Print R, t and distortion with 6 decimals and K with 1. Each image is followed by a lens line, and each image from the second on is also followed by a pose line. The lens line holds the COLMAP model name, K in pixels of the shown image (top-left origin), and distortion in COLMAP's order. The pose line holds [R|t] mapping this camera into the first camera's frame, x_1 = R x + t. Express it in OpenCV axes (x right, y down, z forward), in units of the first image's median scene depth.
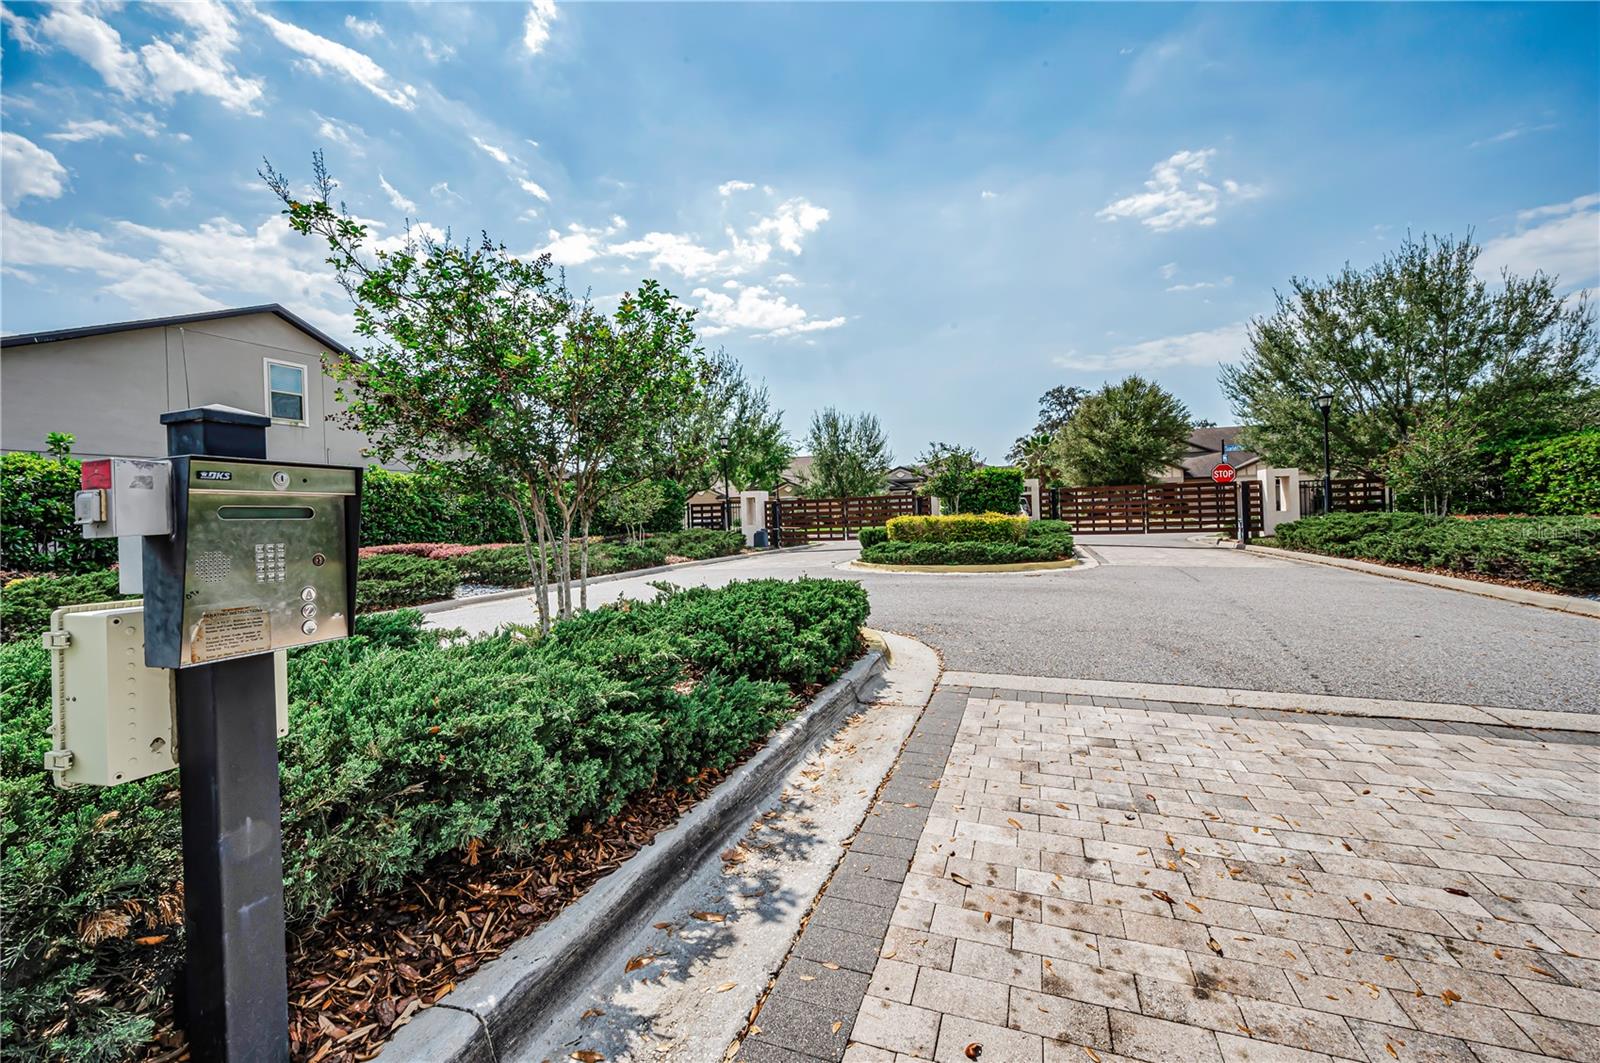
lens RADIAL K [[669.5, 0, 793.8], [0, 669.5, 536.9], [0, 0, 1]] dist [0.000294, -0.000017]
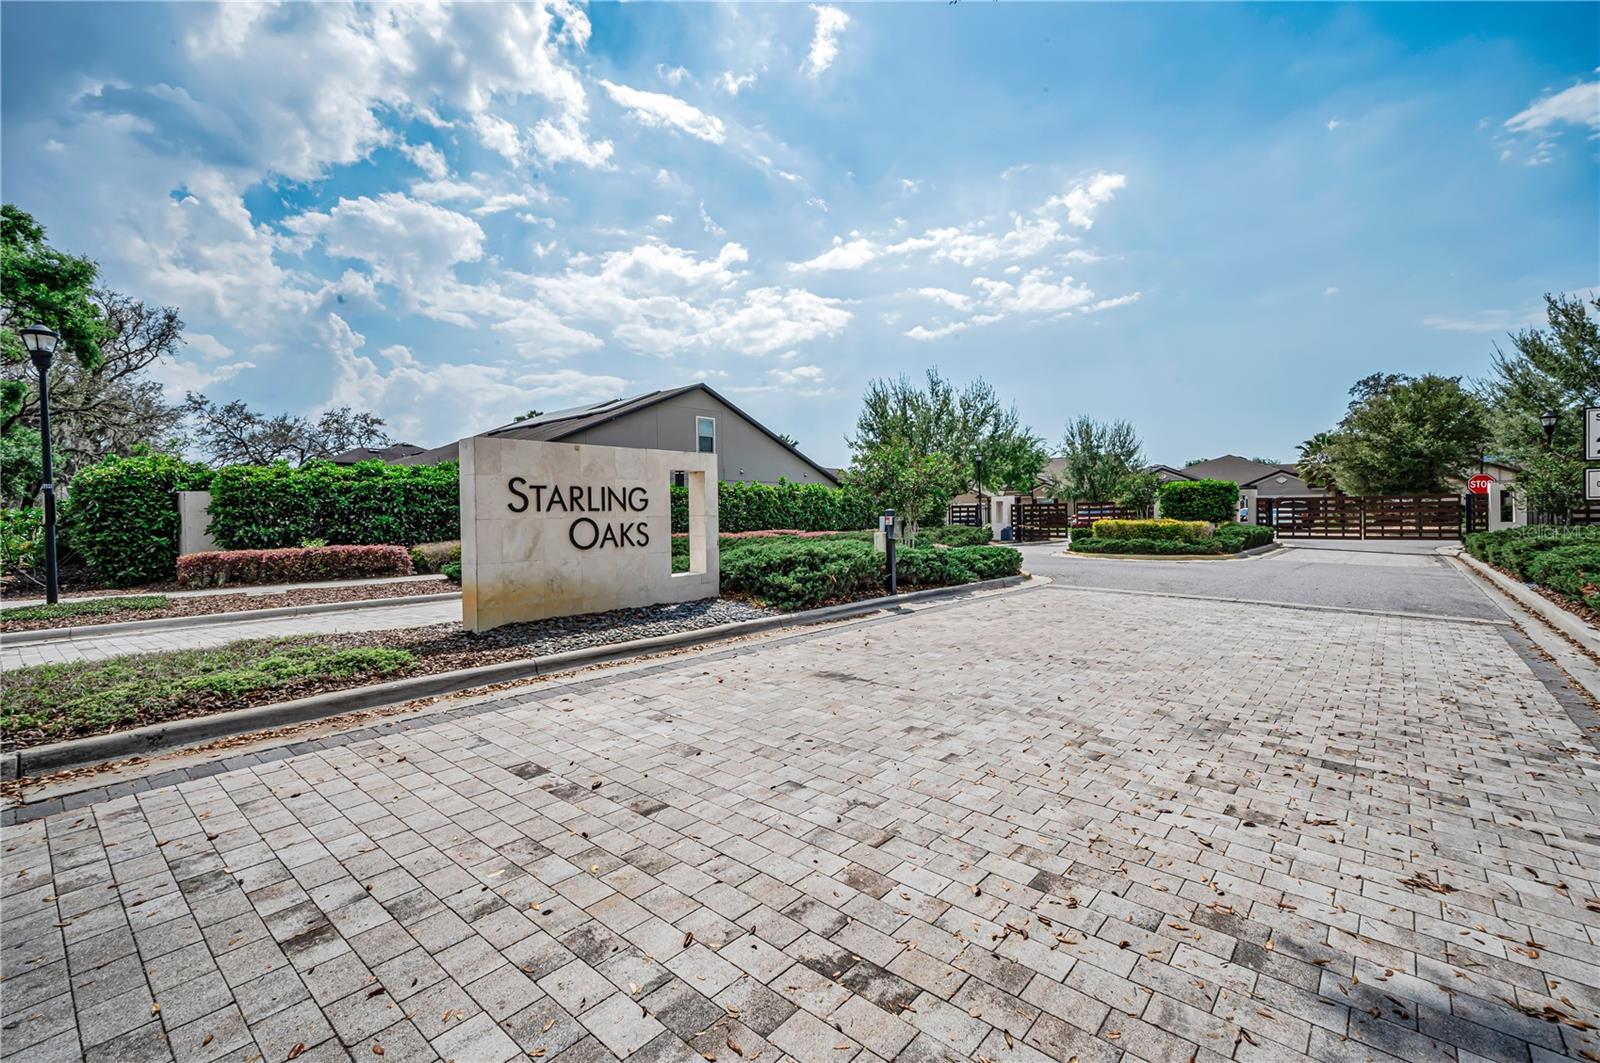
lens RADIAL K [[683.8, 0, 800.3], [0, 683.8, 591.0], [0, 0, 1]] dist [-0.011909, -0.000662]
pose [[0.928597, 0.059520, -0.366285, 0.043481], [-0.028164, 0.995510, 0.090367, 0.002211], [0.370019, -0.073598, 0.926104, -0.197879]]
